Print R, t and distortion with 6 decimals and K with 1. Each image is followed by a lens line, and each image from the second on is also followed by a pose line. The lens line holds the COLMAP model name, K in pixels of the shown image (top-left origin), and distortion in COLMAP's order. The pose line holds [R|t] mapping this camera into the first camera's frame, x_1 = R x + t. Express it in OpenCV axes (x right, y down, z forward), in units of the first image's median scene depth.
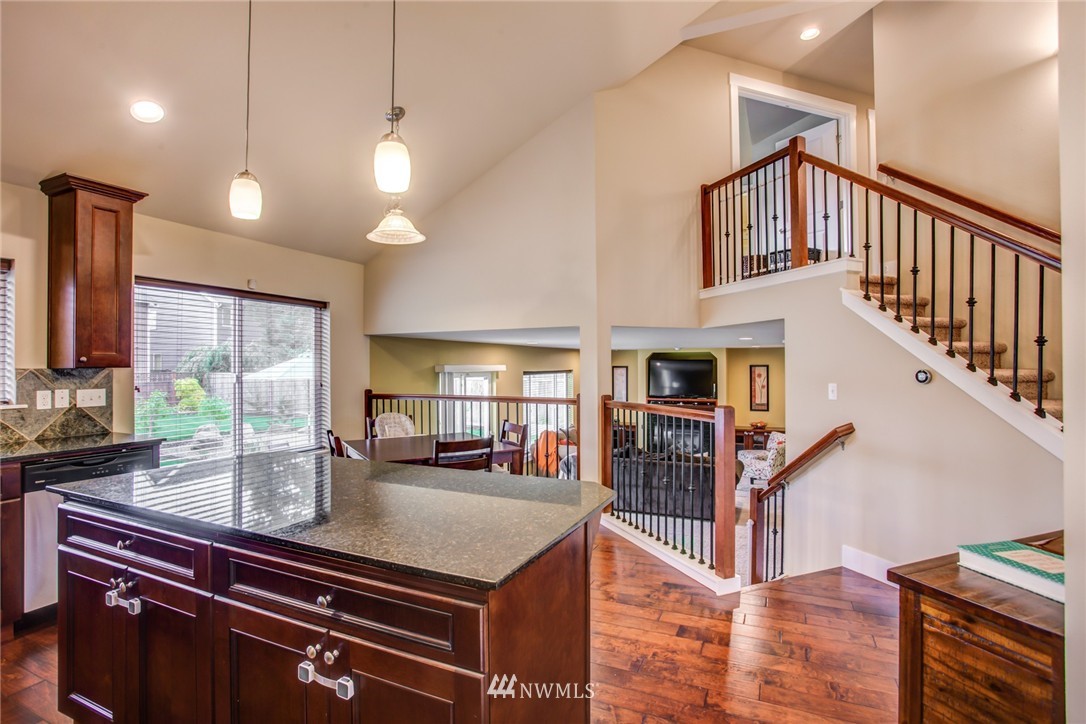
lens RADIAL K [[527.1, 0, 550.8], [0, 527.1, 367.5], [0, 0, 1]] dist [-0.028517, 0.000446]
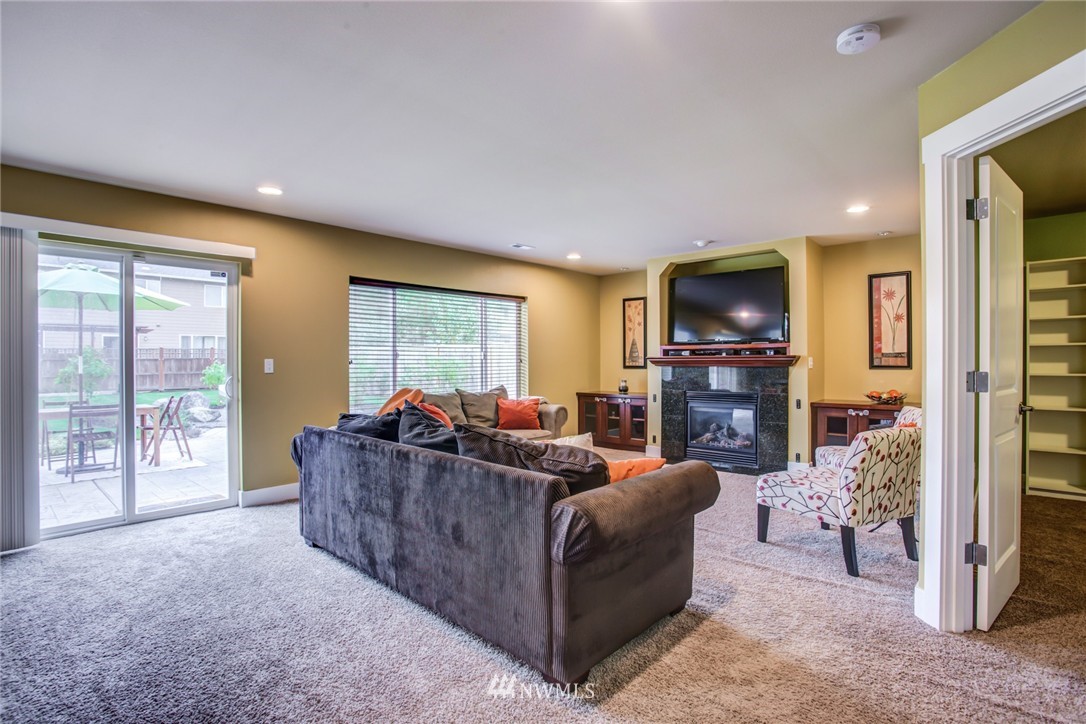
lens RADIAL K [[527.1, 0, 542.0], [0, 527.1, 359.1], [0, 0, 1]] dist [-0.028517, 0.000446]
pose [[0.946864, 0.003075, -0.321620, 0.250204], [-0.003547, 0.999993, -0.000883, 0.076186], [0.321615, 0.001977, 0.946868, 0.447527]]
